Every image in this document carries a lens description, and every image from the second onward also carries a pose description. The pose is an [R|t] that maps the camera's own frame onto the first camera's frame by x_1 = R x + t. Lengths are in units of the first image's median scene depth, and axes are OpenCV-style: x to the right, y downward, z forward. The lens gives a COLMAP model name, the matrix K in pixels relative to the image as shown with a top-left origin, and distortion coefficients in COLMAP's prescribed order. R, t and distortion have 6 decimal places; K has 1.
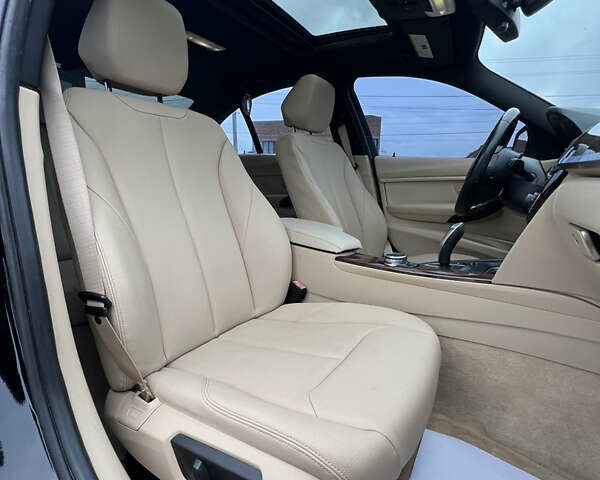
lens RADIAL K [[316.1, 0, 300.0], [0, 316.1, 240.0], [0, 0, 1]] dist [0.000483, -0.000080]
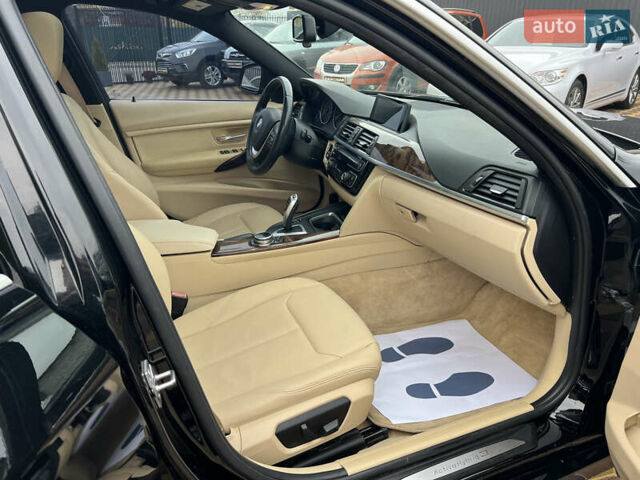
lens RADIAL K [[492.0, 0, 320.0], [0, 492.0, 240.0], [0, 0, 1]] dist [0.048100, -0.054176]
pose [[0.546737, -0.340941, 0.764747, -0.580508], [0.162467, 0.939183, 0.302556, -0.267071], [-0.821391, -0.041172, 0.568877, -0.117241]]
